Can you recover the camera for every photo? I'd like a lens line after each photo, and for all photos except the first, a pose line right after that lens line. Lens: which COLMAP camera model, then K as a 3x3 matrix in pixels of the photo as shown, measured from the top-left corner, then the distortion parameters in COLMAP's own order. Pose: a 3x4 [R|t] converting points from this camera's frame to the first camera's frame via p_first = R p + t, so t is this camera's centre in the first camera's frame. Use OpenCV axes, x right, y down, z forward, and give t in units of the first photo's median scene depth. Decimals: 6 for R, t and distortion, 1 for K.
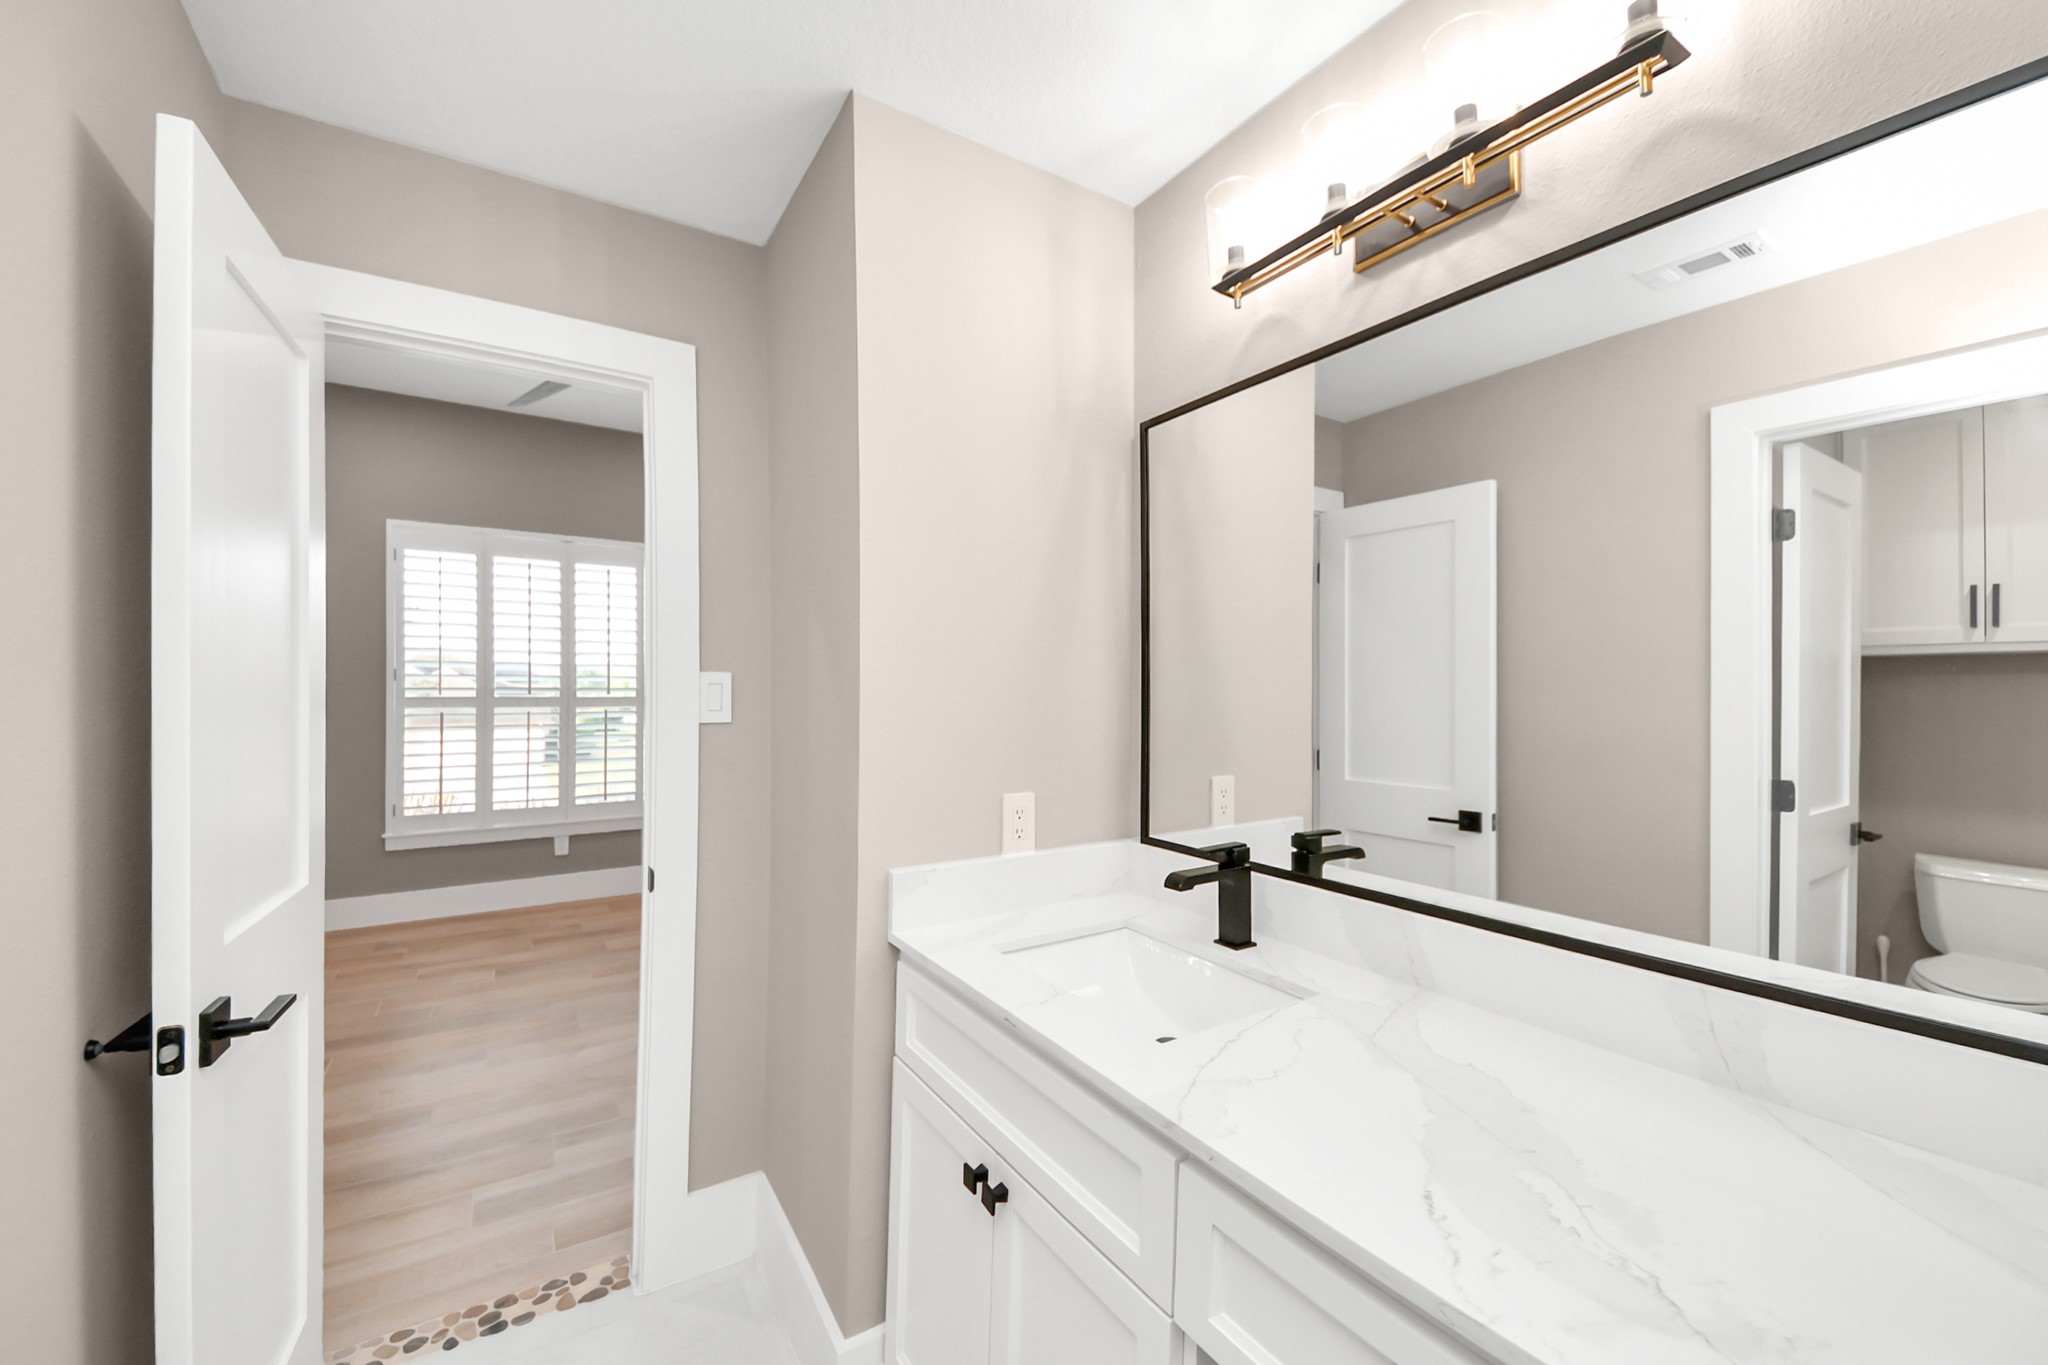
lens RADIAL K [[801.3, 0, 1019.3], [0, 801.3, 674.0], [0, 0, 1]] dist [0.000299, -0.000087]
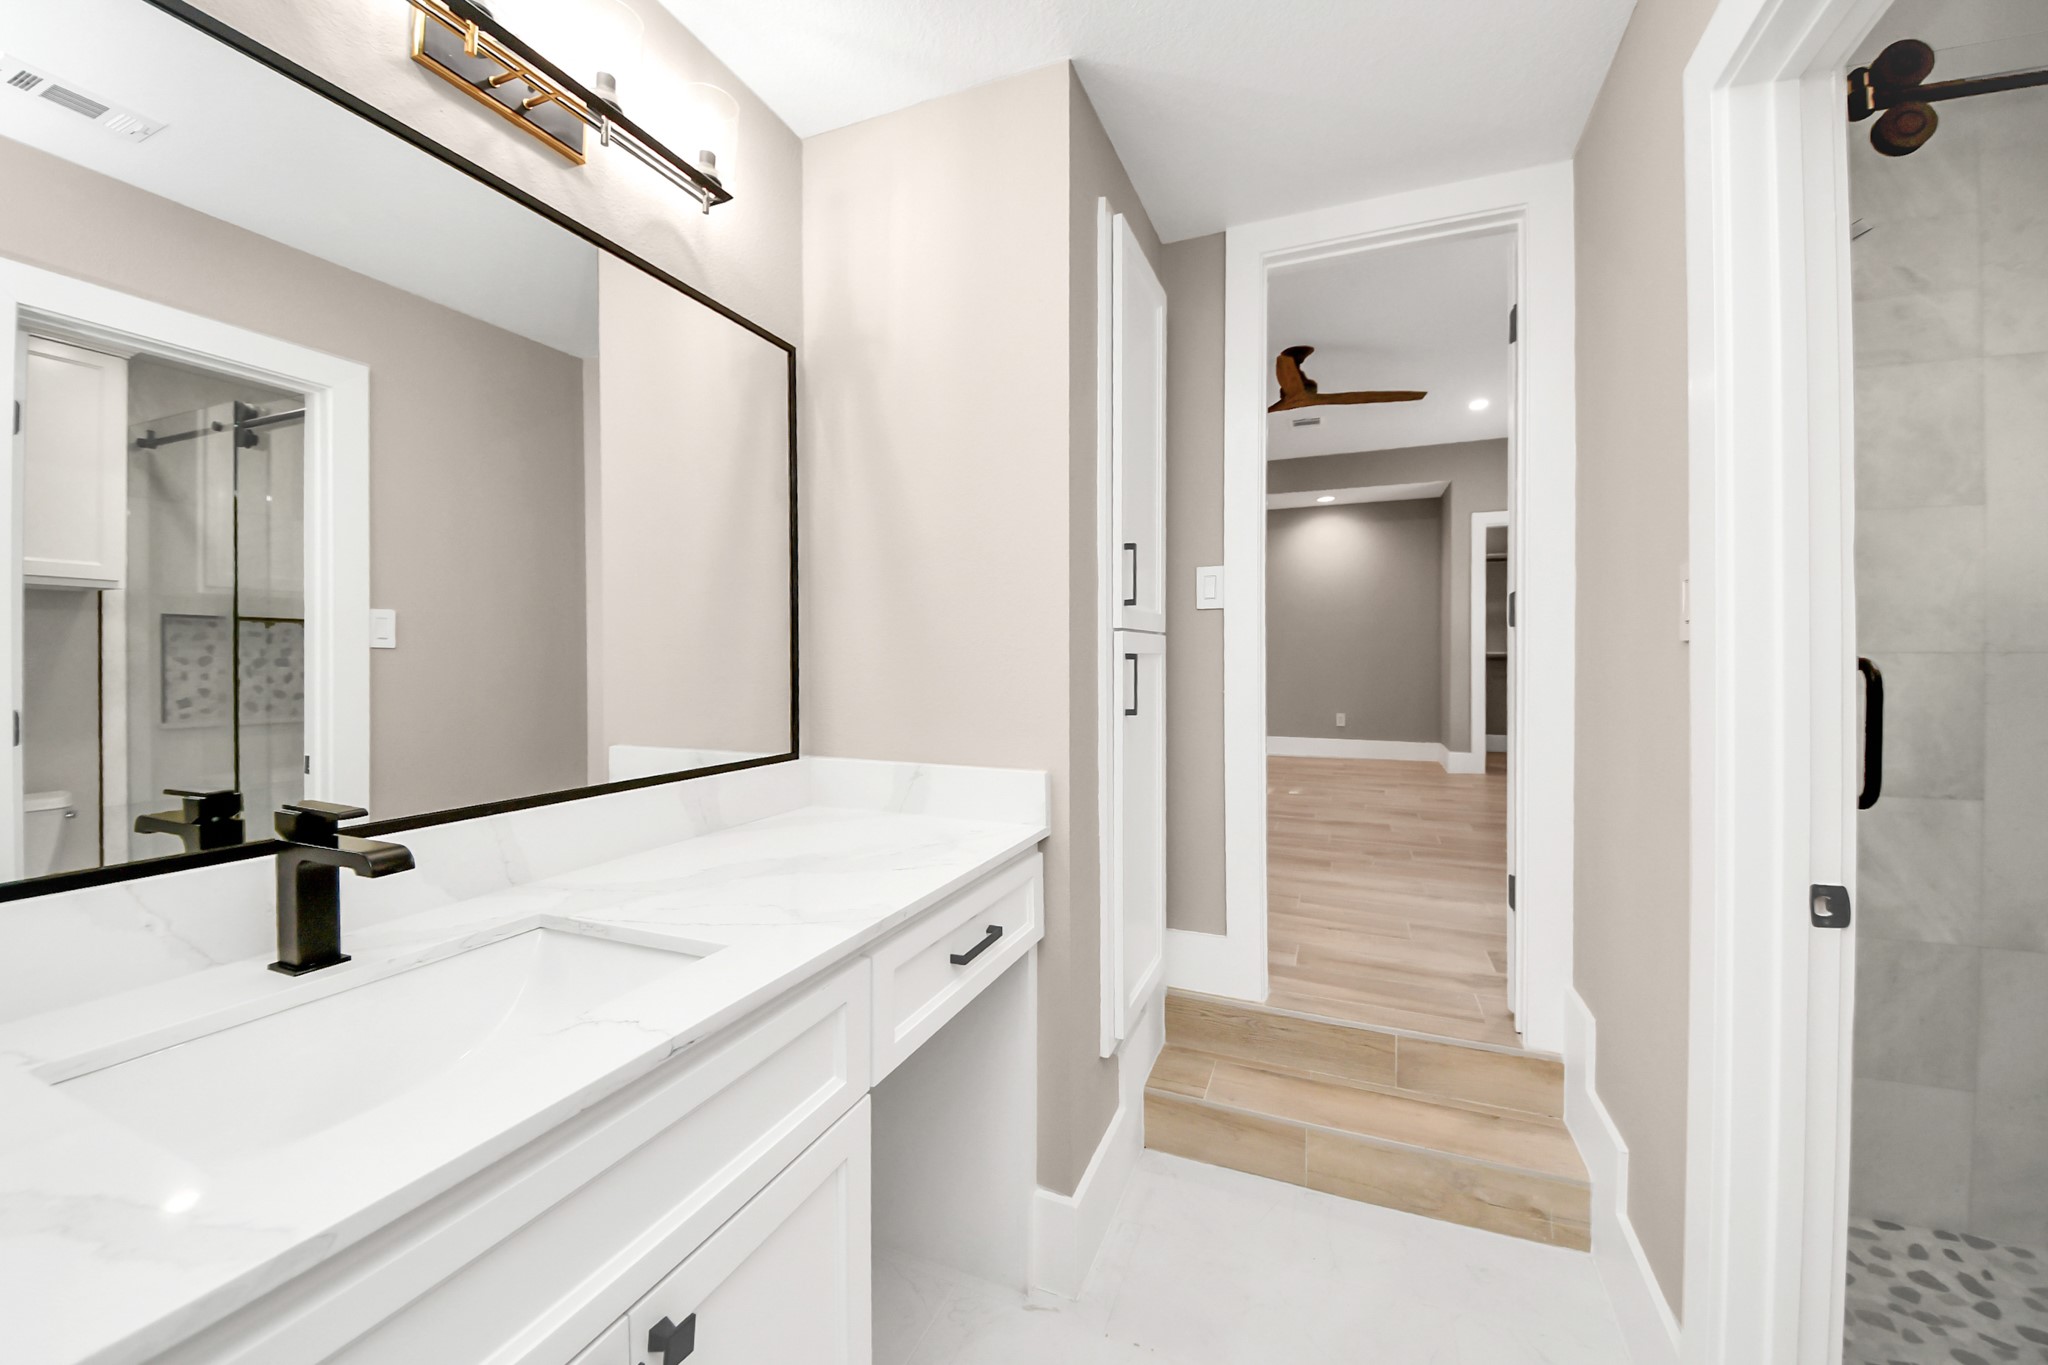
lens RADIAL K [[801.3, 0, 1019.3], [0, 801.3, 674.0], [0, 0, 1]] dist [0.000299, -0.000087]
pose [[-0.573883, -0.011617, 0.818855, -0.548964], [-0.004190, 0.999928, 0.011249, 0.097423], [-0.818927, 0.003024, -0.573890, 0.901194]]
